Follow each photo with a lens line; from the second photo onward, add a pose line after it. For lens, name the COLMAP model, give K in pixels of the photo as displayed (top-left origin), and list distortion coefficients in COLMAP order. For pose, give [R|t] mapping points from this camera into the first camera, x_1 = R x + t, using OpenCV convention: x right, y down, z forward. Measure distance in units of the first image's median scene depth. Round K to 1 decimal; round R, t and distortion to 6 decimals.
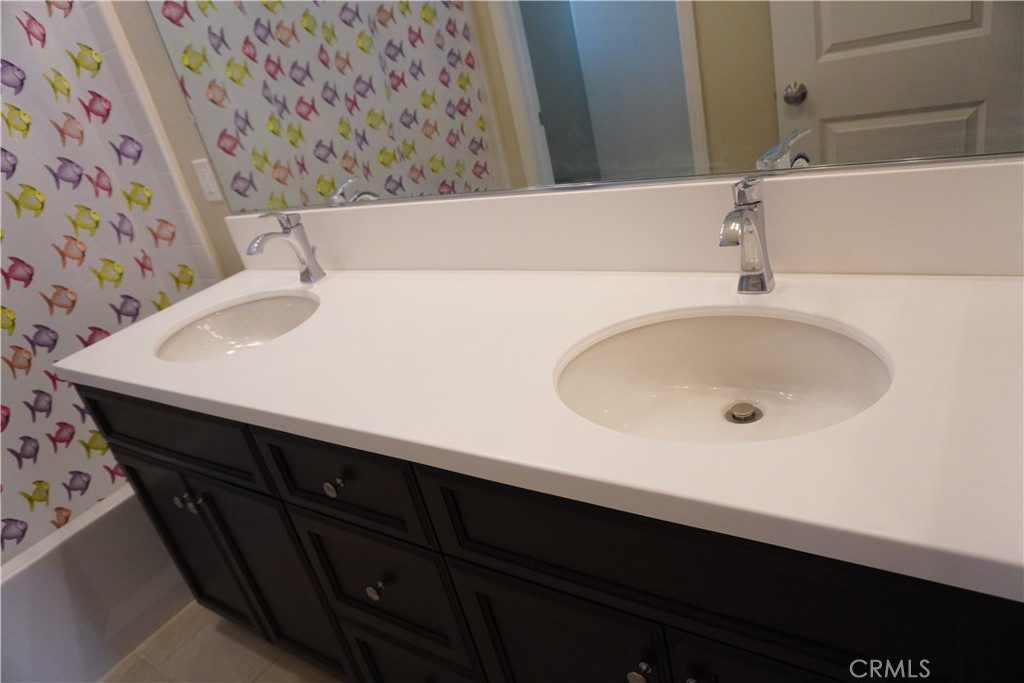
lens RADIAL K [[675.8, 0, 513.9], [0, 675.8, 345.0], [0, 0, 1]] dist [-0.044546, 0.024135]
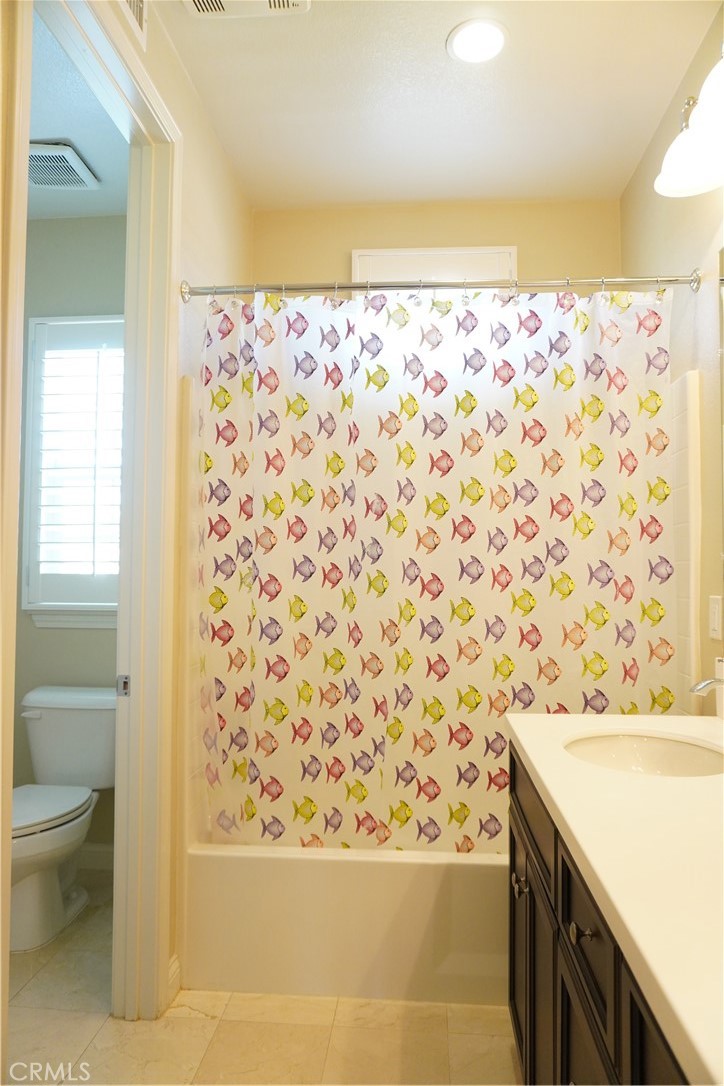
lens RADIAL K [[716.7, 0, 361.5], [0, 716.7, 540.3], [0, 0, 1]] dist [-0.044546, 0.024135]
pose [[0.467409, 0.186460, -0.864154, 0.182769], [-0.477983, 0.875607, -0.069603, -0.025079], [0.743681, 0.445583, 0.498391, 0.047737]]
